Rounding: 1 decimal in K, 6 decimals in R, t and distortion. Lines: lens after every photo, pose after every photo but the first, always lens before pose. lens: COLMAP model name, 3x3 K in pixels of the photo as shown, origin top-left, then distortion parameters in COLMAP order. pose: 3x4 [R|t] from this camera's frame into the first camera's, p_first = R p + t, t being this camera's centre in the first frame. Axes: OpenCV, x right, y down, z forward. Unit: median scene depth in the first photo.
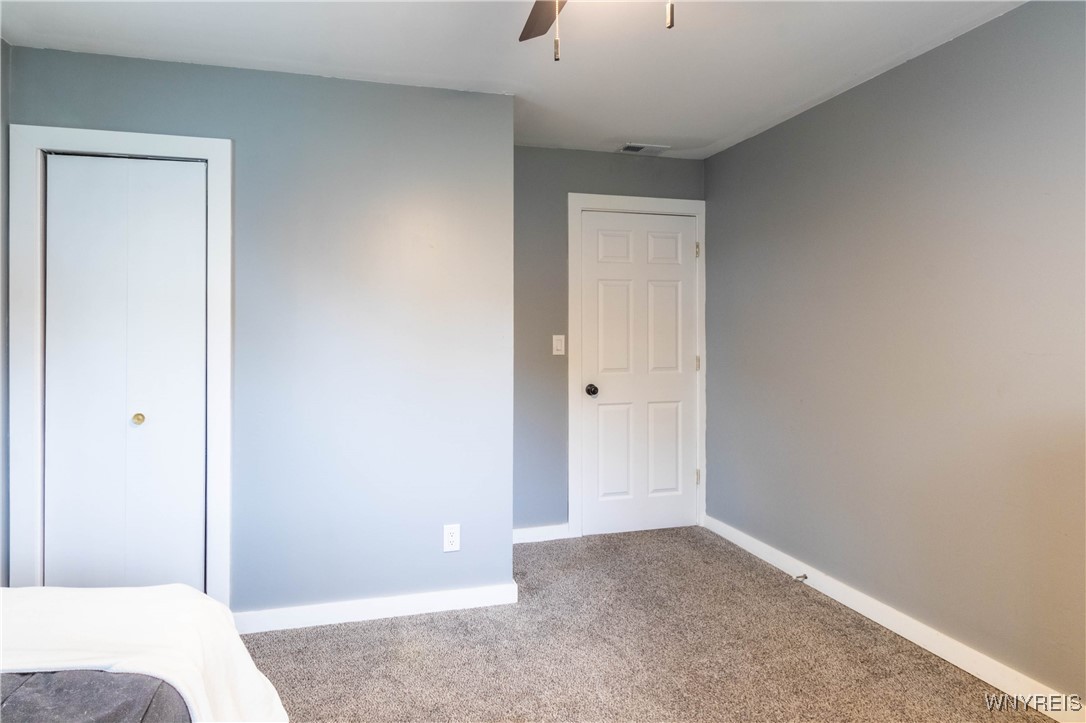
lens RADIAL K [[506.7, 0, 532.1], [0, 506.7, 334.2], [0, 0, 1]] dist [-0.000553, -0.000558]
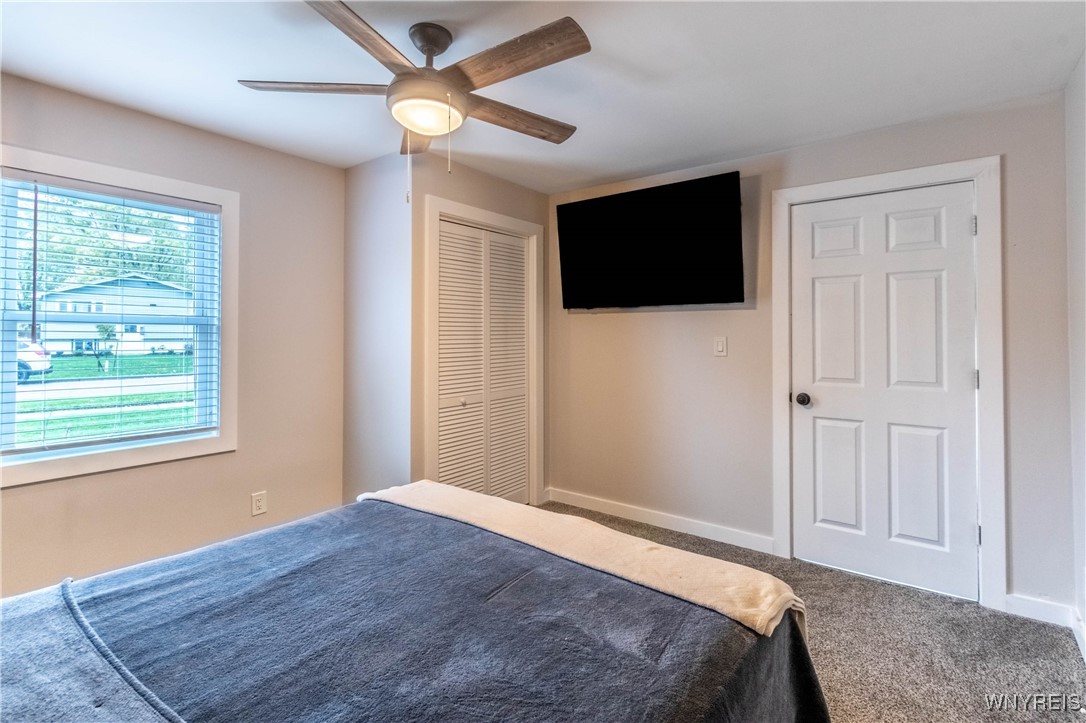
lens RADIAL K [[506.7, 0, 532.1], [0, 506.7, 334.2], [0, 0, 1]] dist [-0.000553, -0.000558]
pose [[0.658989, -0.007358, -0.752116, 0.456803], [0.003049, 0.999970, -0.007111, -0.004768], [0.752146, 0.002393, 0.658992, 0.028771]]
